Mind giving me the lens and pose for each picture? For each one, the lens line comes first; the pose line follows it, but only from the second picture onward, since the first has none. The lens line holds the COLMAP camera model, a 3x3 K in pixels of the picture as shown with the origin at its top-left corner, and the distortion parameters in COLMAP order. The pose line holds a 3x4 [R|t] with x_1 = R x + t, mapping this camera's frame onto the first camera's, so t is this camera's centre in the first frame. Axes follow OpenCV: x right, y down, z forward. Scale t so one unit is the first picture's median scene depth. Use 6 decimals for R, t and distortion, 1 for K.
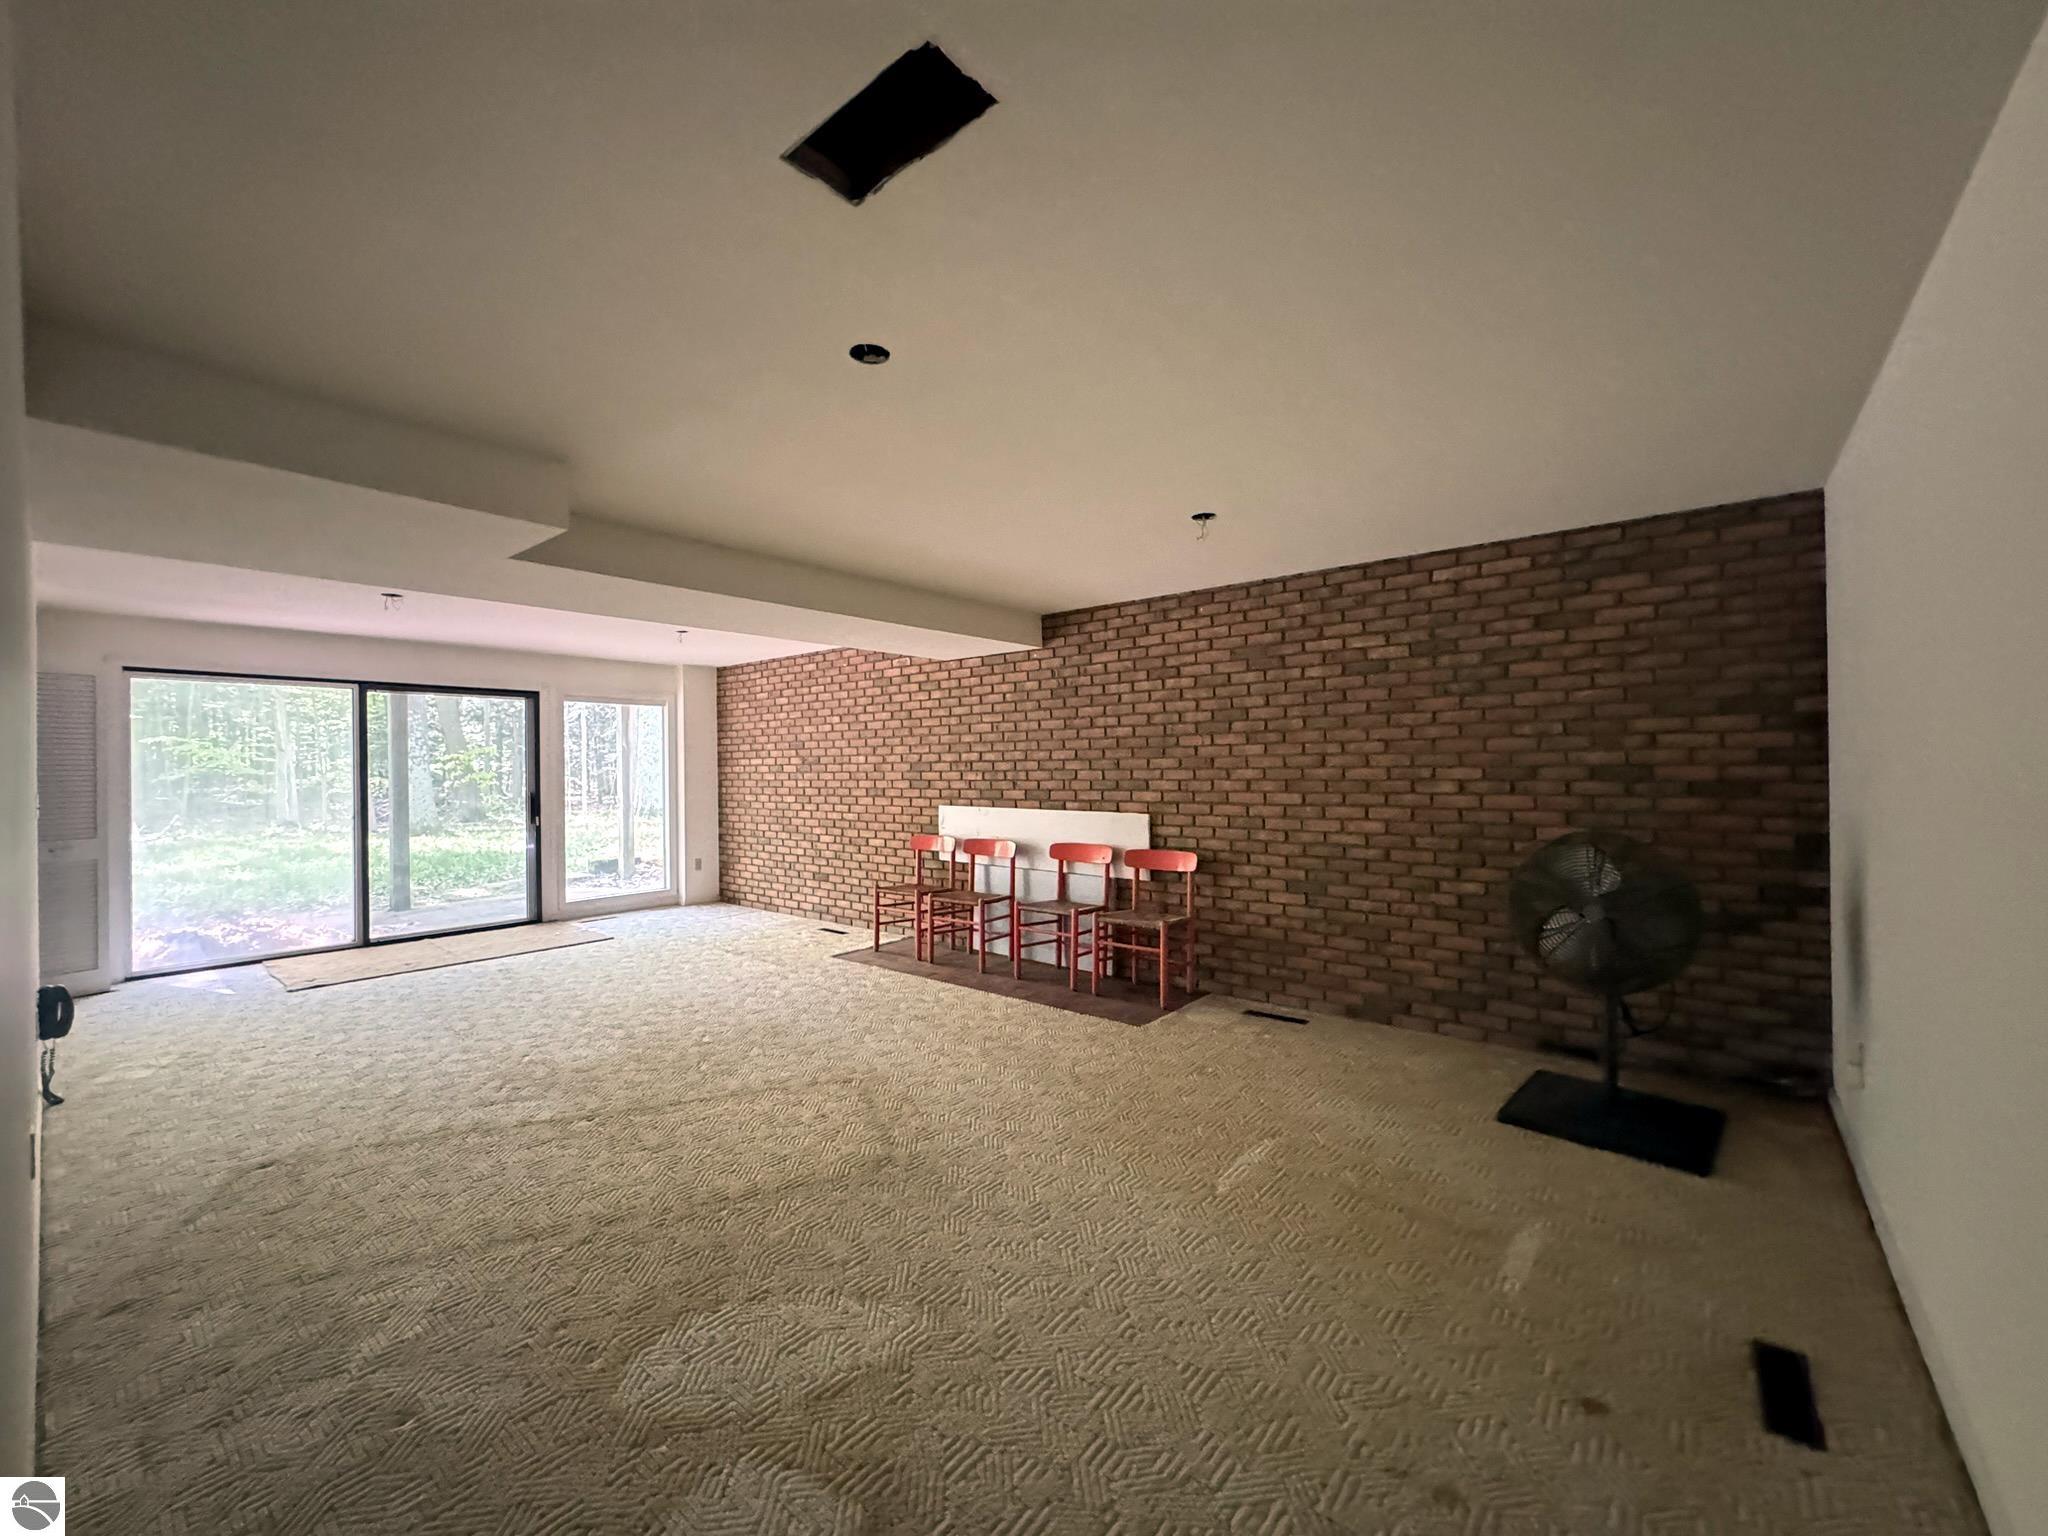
lens RADIAL K [[819.2, 0, 1024.0], [0, 819.2, 768.0], [0, 0, 1]] dist [-0.000068, 0.000047]
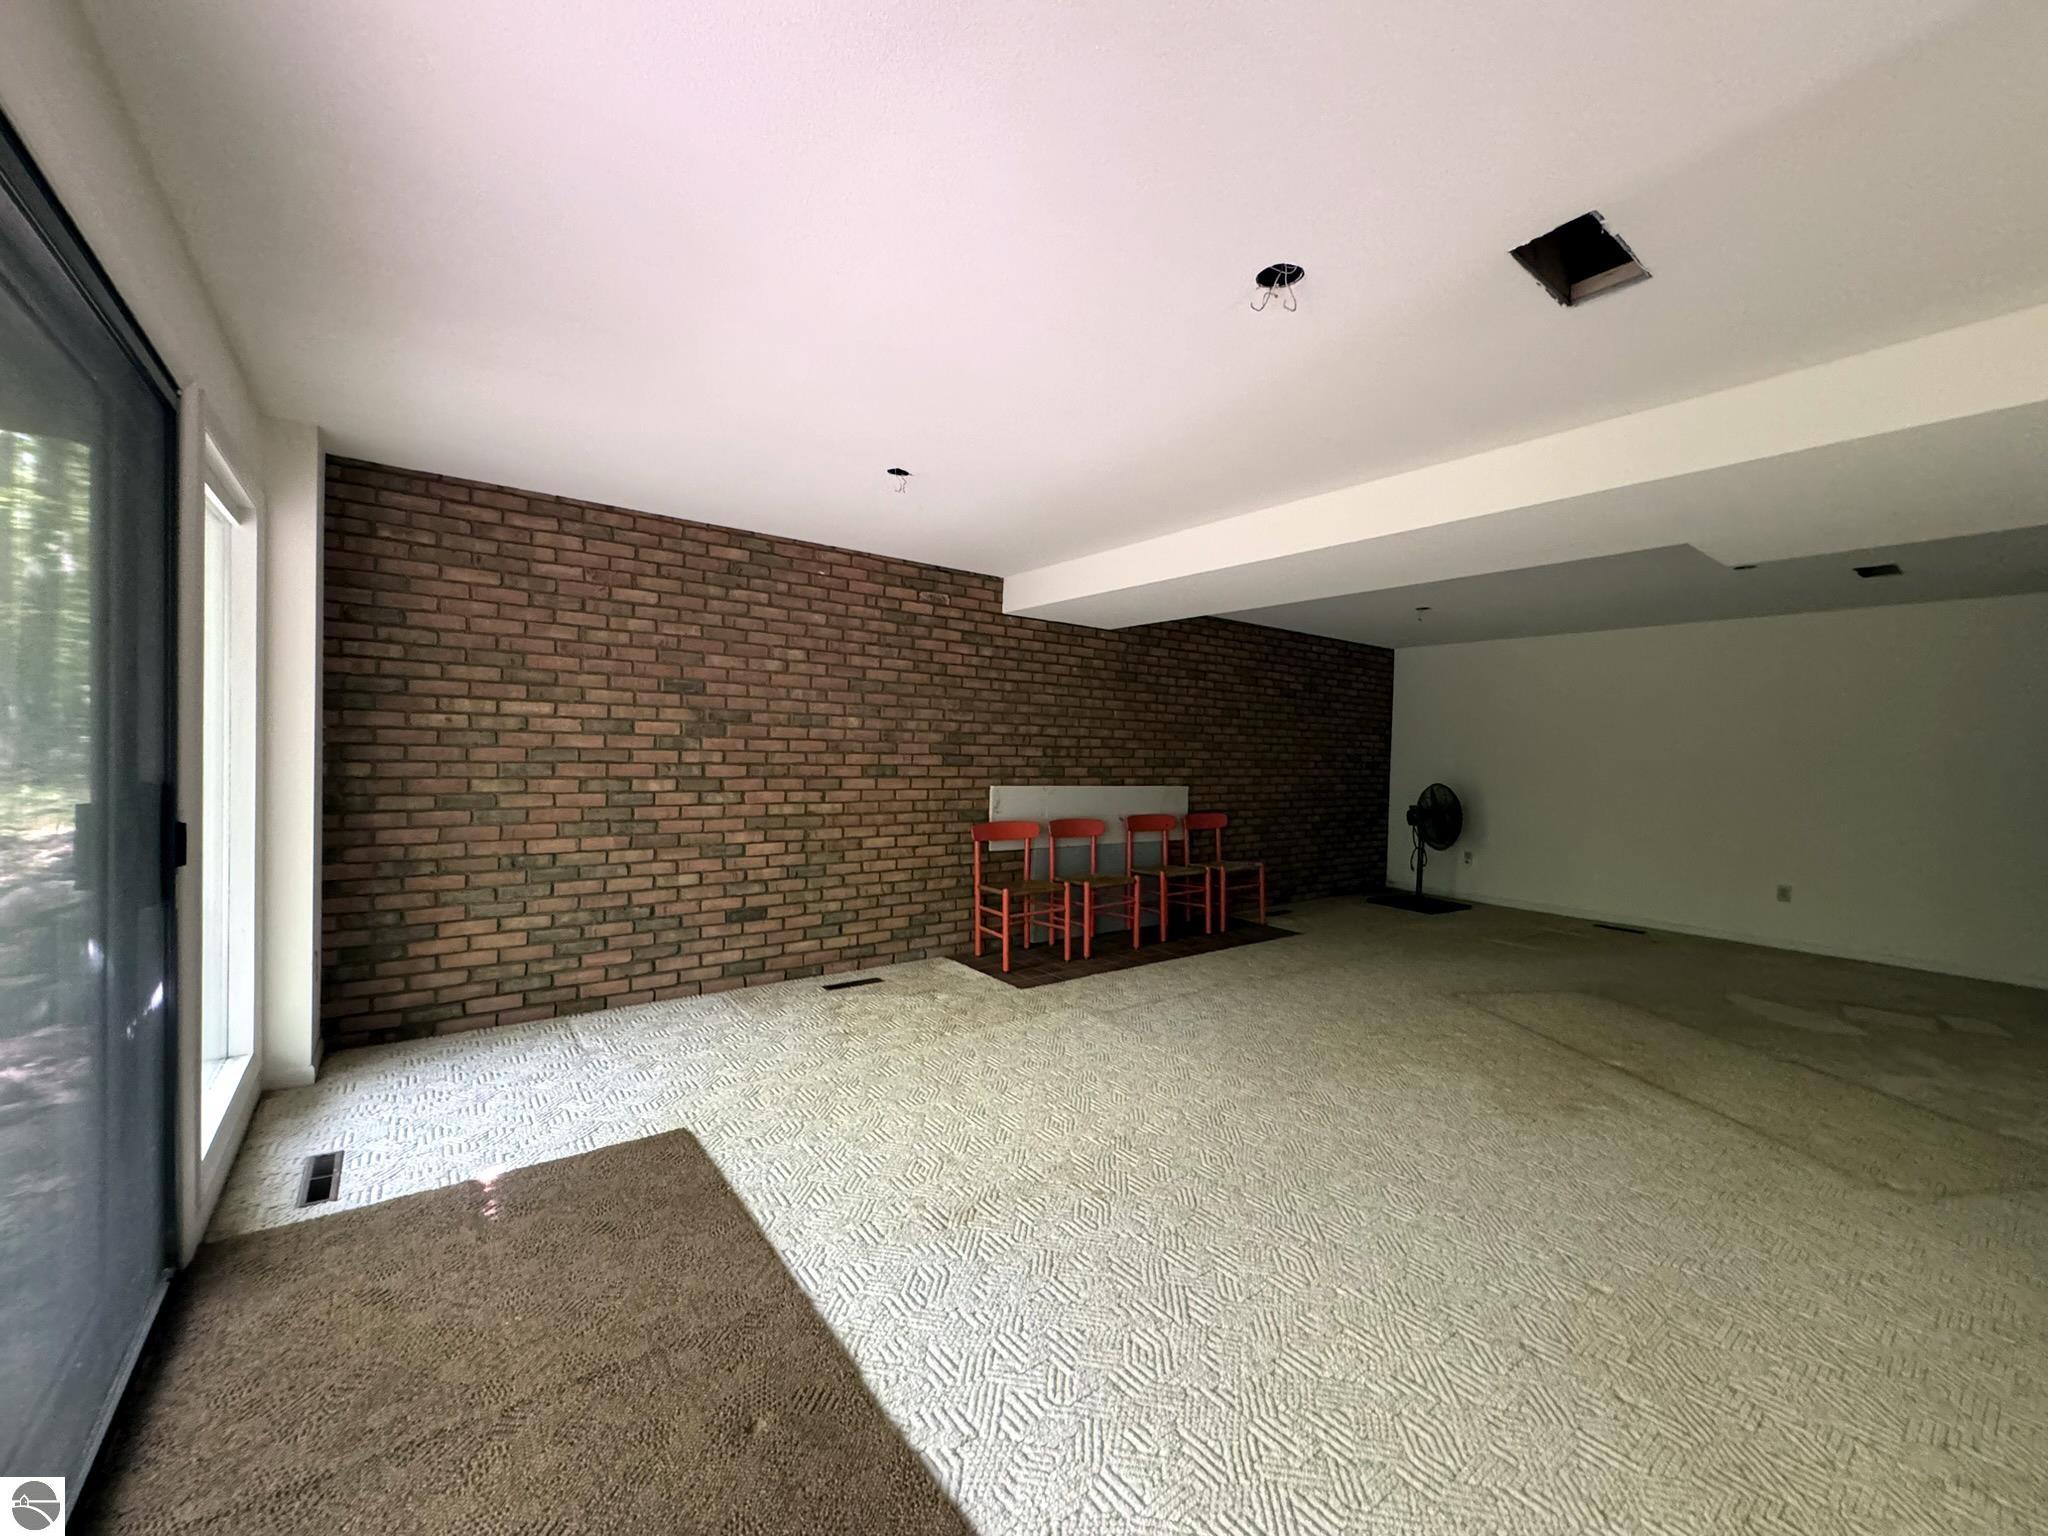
lens RADIAL K [[819.2, 0, 1024.0], [0, 819.2, 768.0], [0, 0, 1]] dist [-0.000068, 0.000047]
pose [[0.220426, -0.002704, 0.975400, -1.203351], [-0.024405, 0.999668, 0.008287, 0.026322], [-0.975098, -0.025631, 0.220287, 1.040824]]
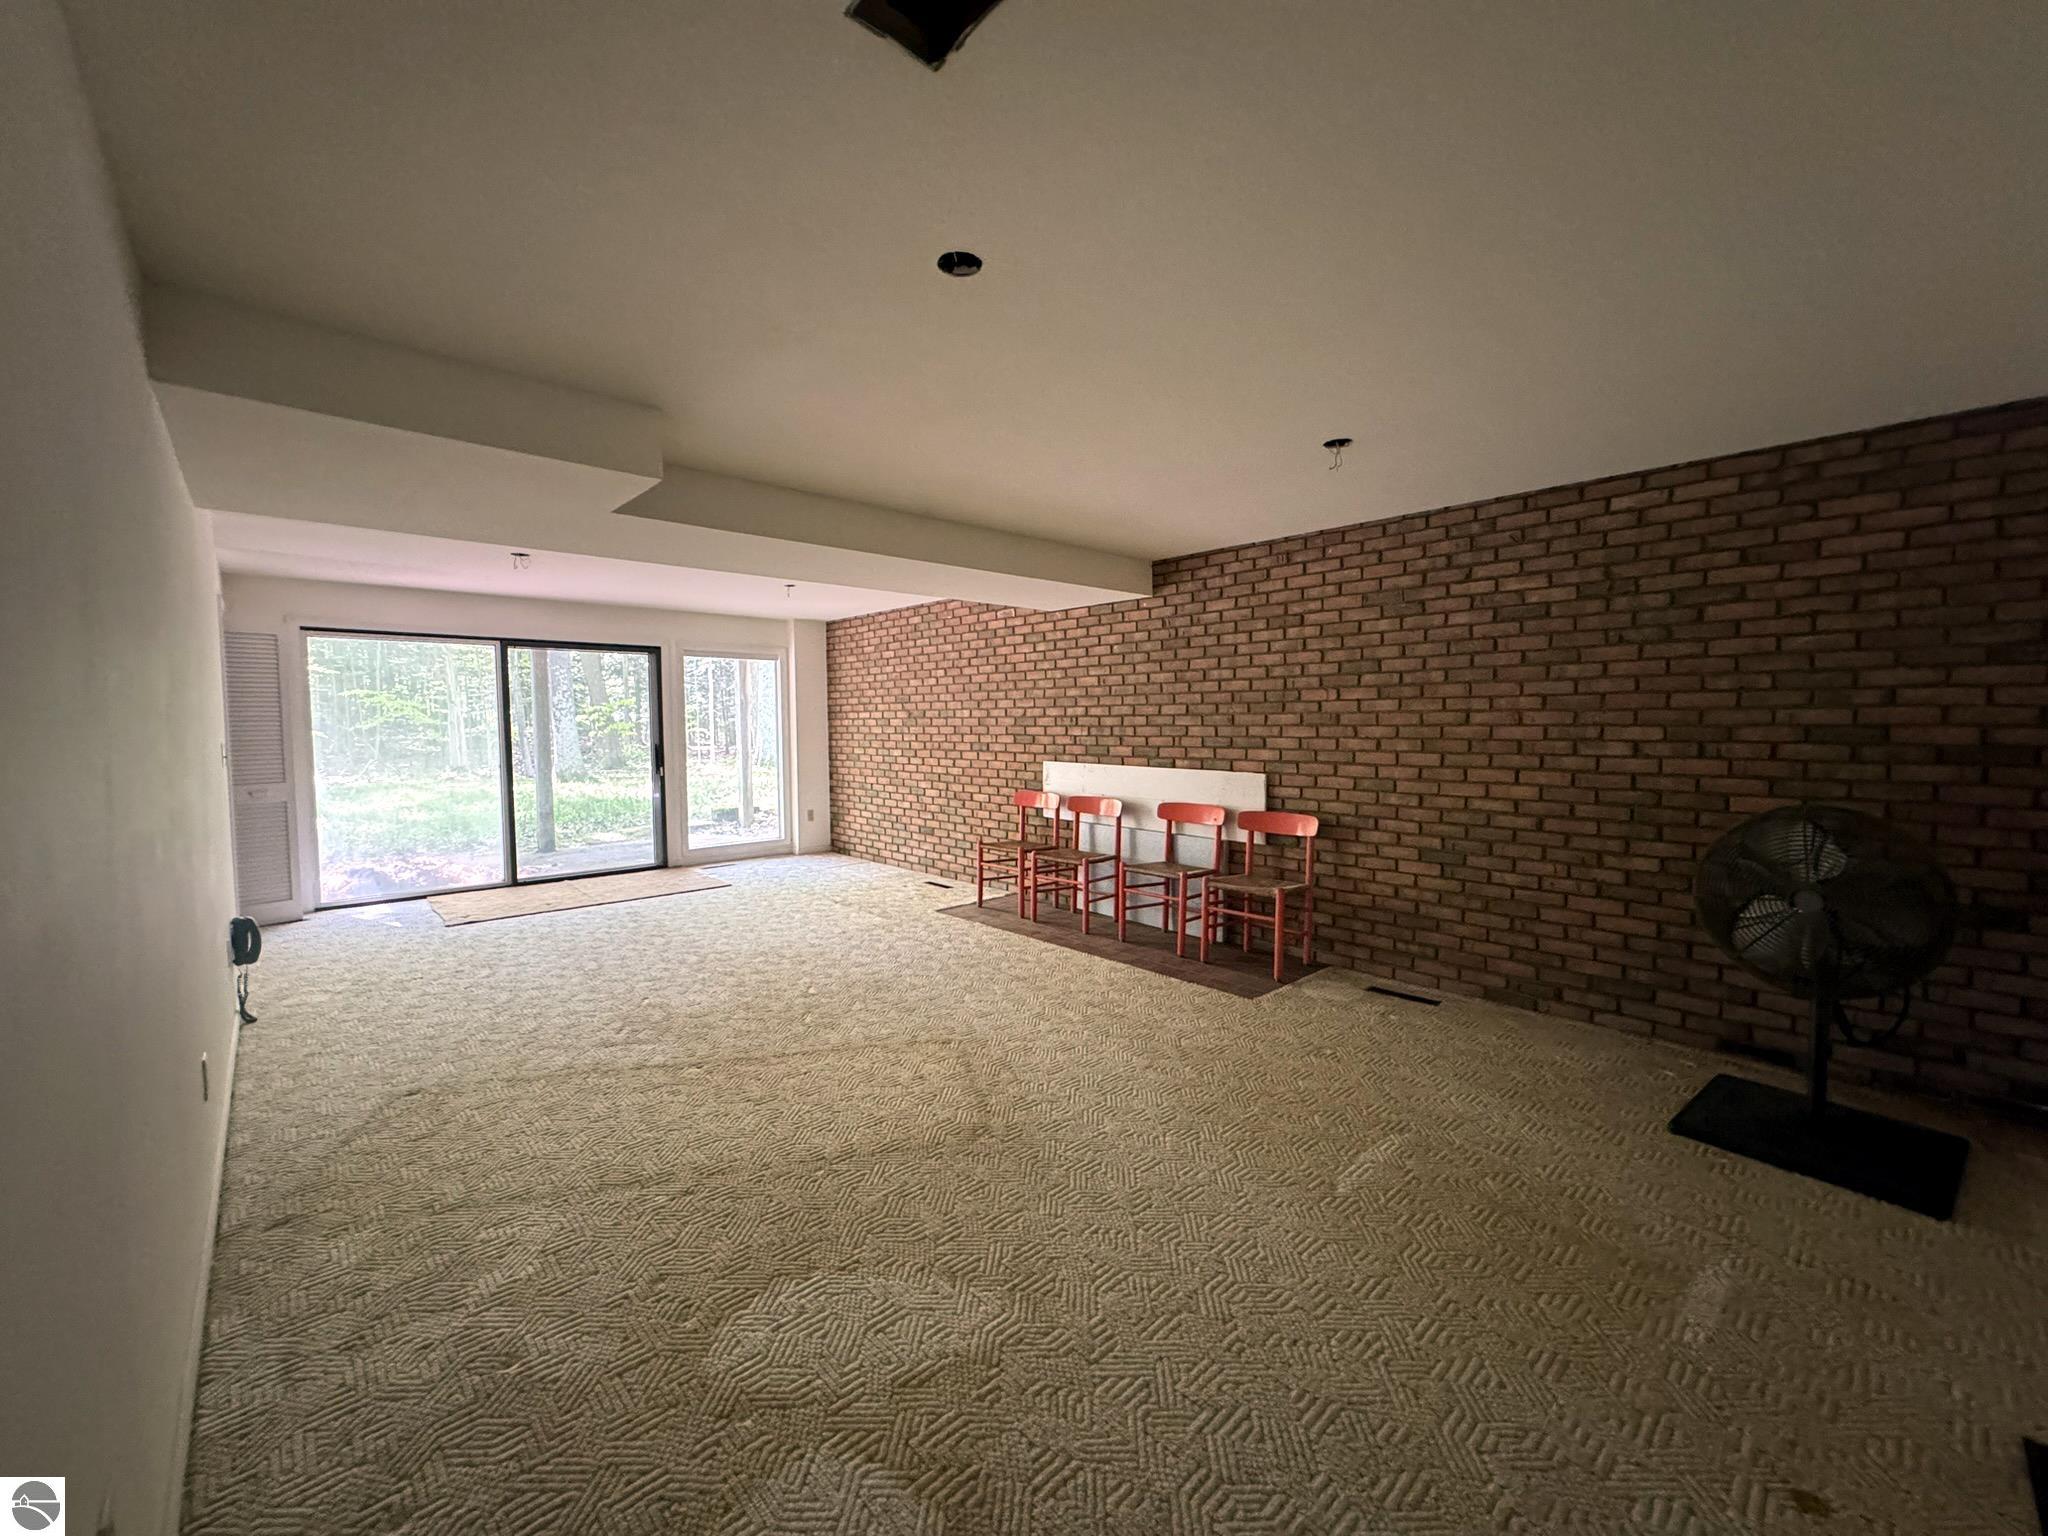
lens RADIAL K [[819.2, 0, 1024.0], [0, 819.2, 768.0], [0, 0, 1]] dist [-0.000068, 0.000047]
pose [[0.991280, 0.012336, -0.131195, 0.001876], [-0.004759, 0.998310, 0.057912, -0.003549], [0.131688, -0.056783, 0.989664, 0.040919]]
